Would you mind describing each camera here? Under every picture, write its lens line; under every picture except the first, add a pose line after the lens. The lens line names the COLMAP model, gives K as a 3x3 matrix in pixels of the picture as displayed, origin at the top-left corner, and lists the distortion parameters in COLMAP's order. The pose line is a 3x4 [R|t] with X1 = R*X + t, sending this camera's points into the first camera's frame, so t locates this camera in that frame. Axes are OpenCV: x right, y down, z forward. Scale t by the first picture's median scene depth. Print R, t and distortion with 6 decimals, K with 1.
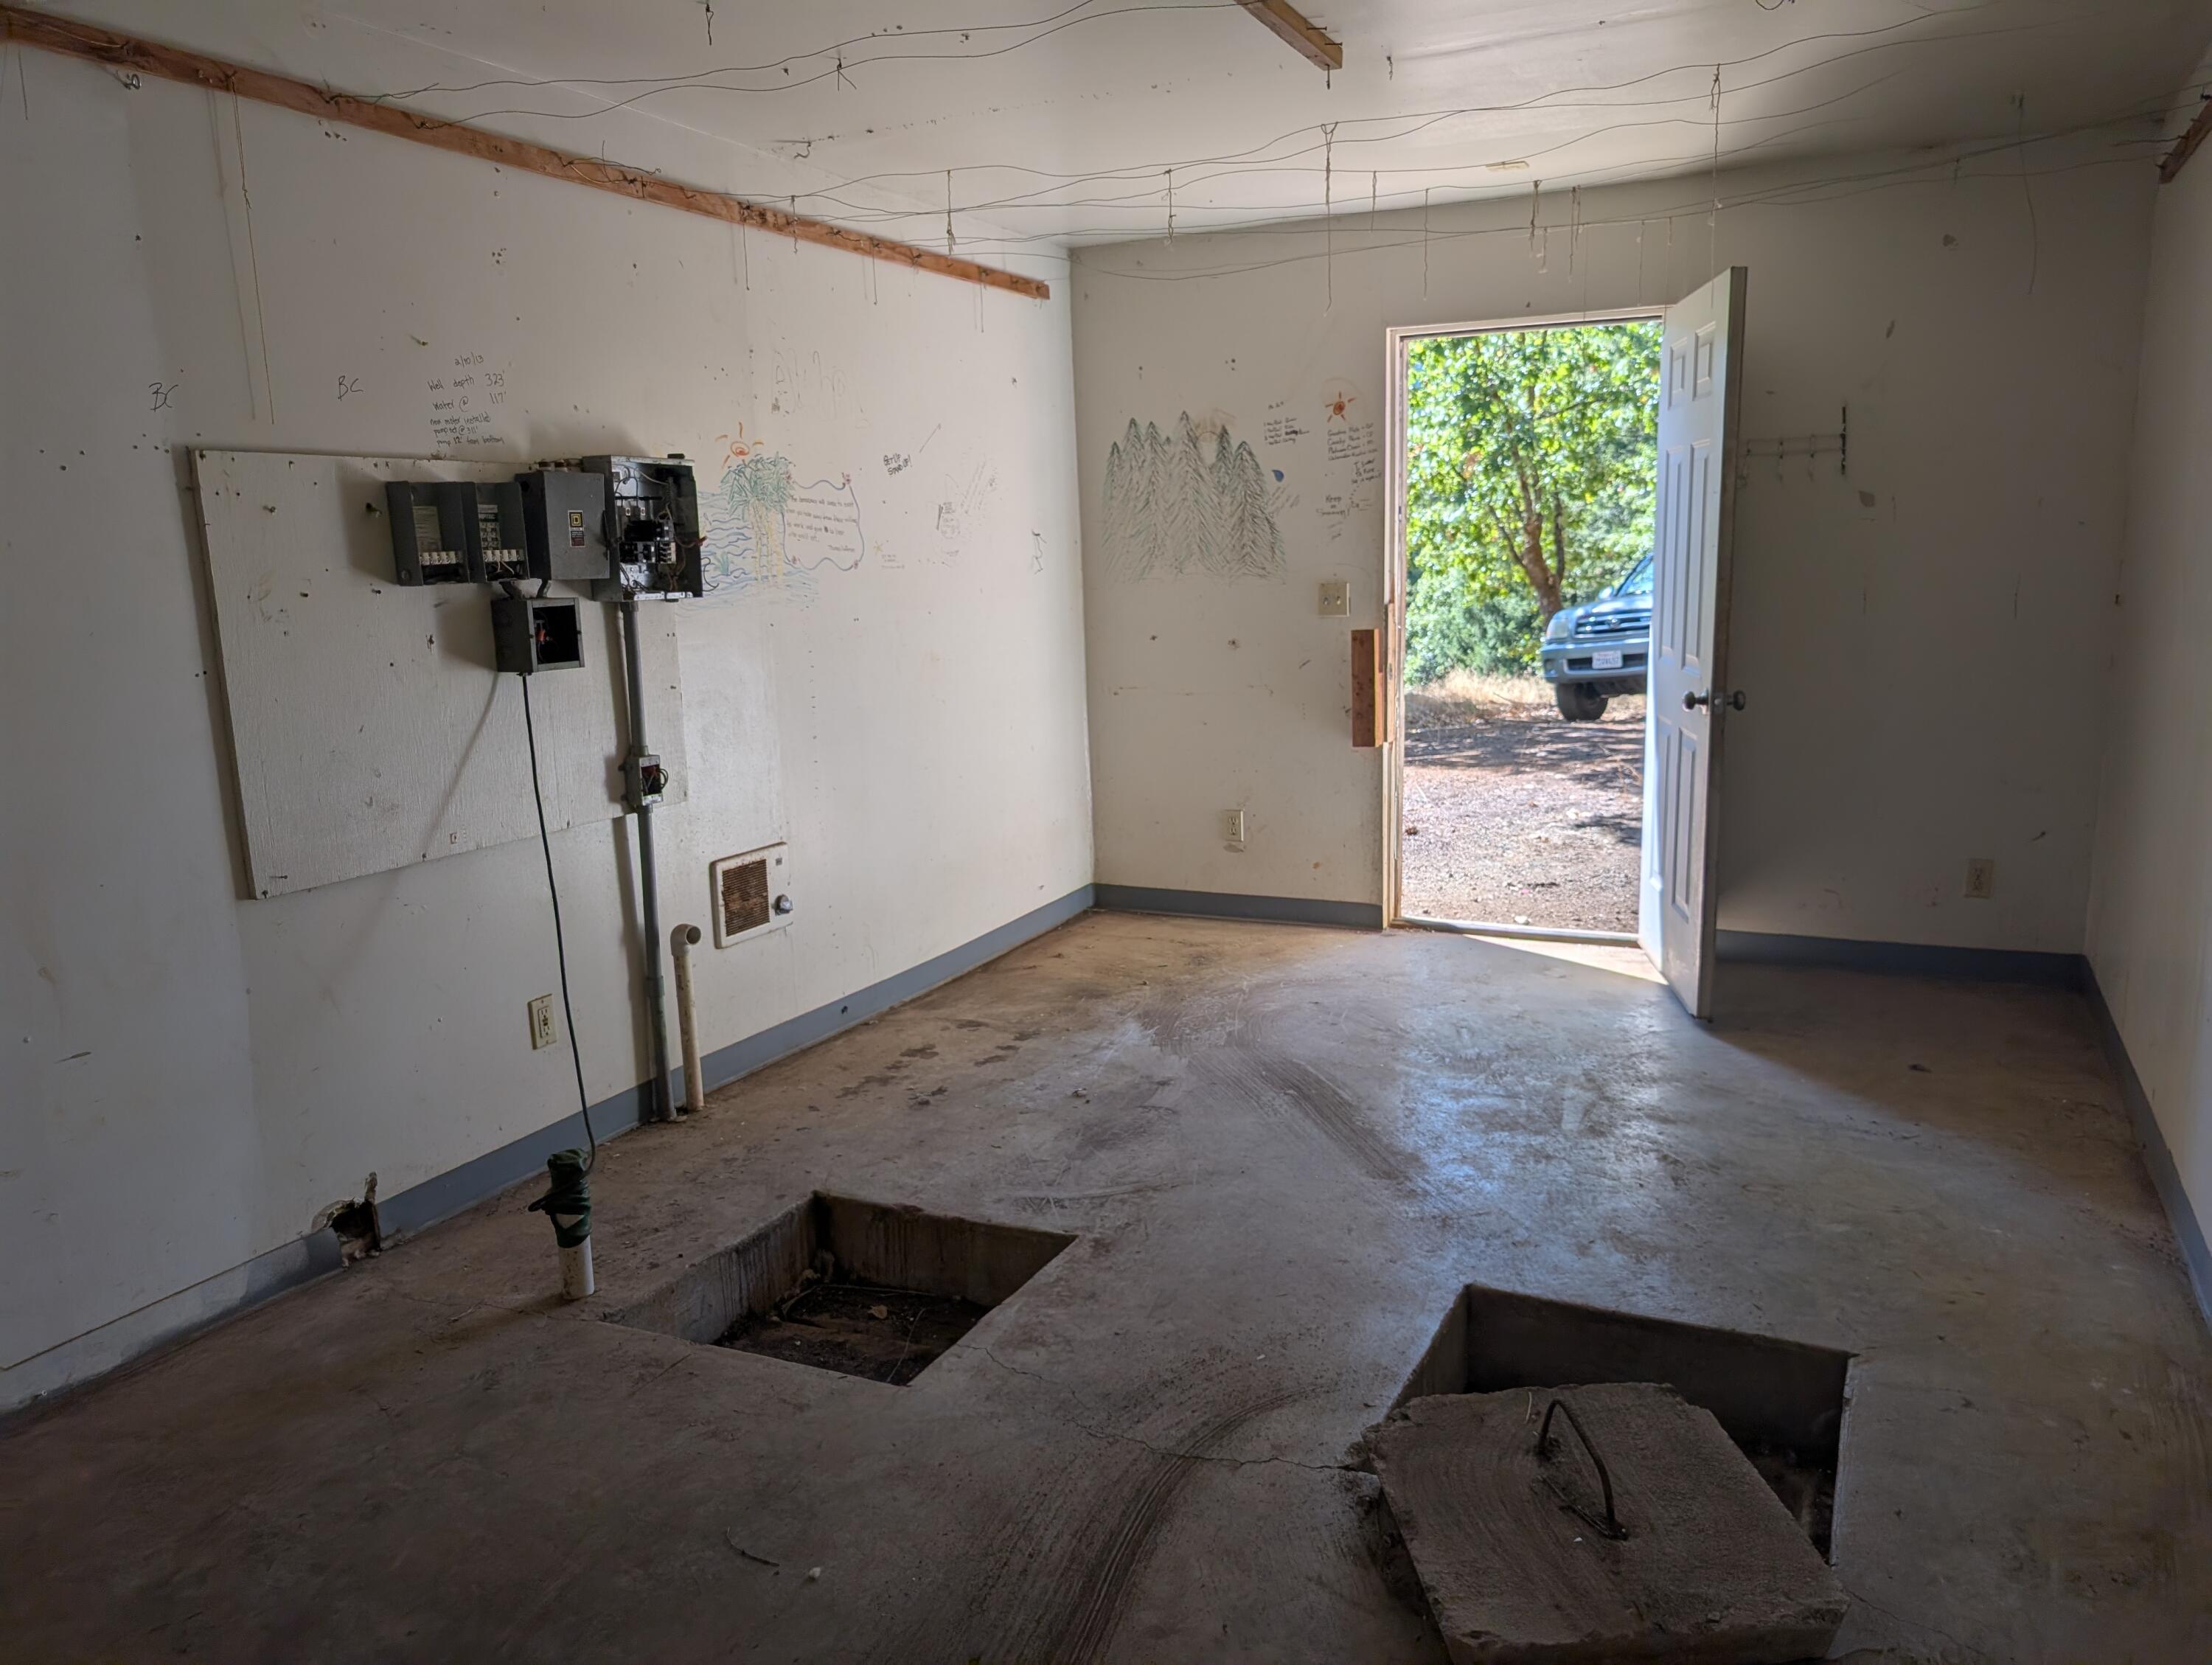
lens RADIAL K [[1605.5, 0, 1109.5], [0, 1605.5, 871.7], [0, 0, 1]] dist [0.032518, -0.041331]
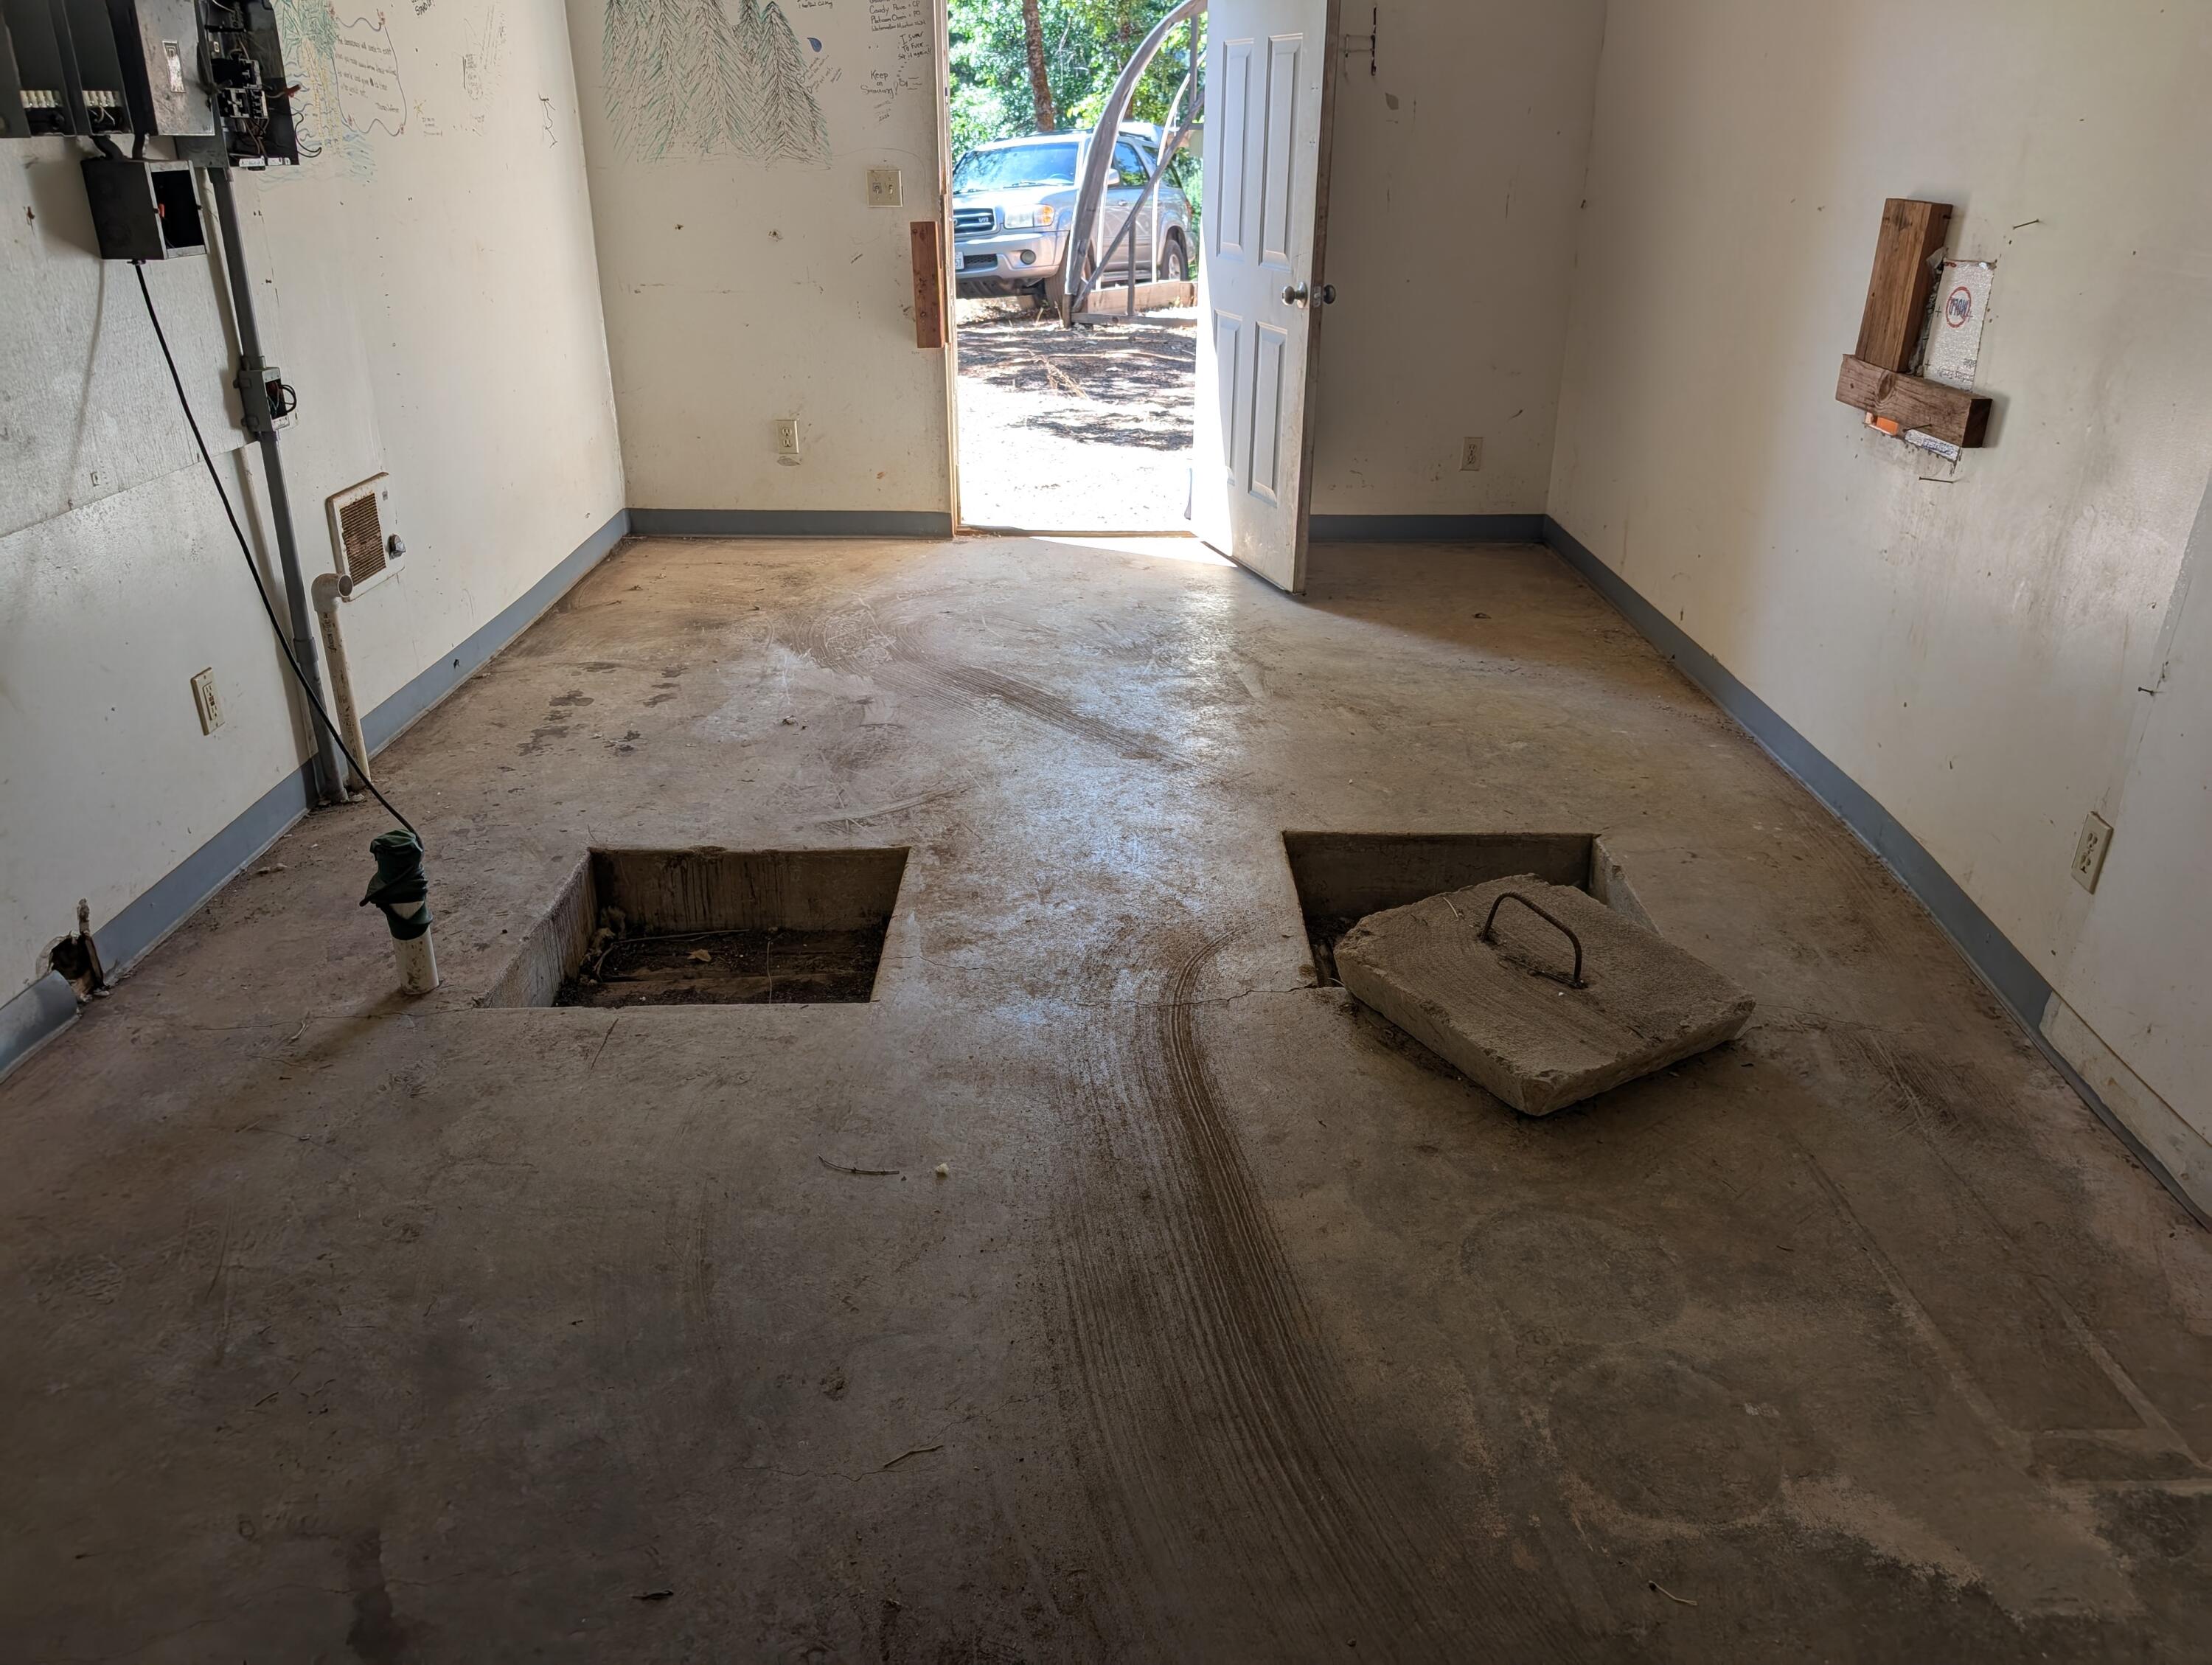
lens RADIAL K [[1585.1, 0, 1106.0], [0, 1585.1, 832.5], [0, 0, 1]] dist [0.068910, -0.093937]
pose [[0.897156, -0.144847, 0.417290, -0.266908], [0.054972, 0.973974, 0.219892, 0.002036], [-0.438280, -0.174338, 0.881769, 0.047761]]
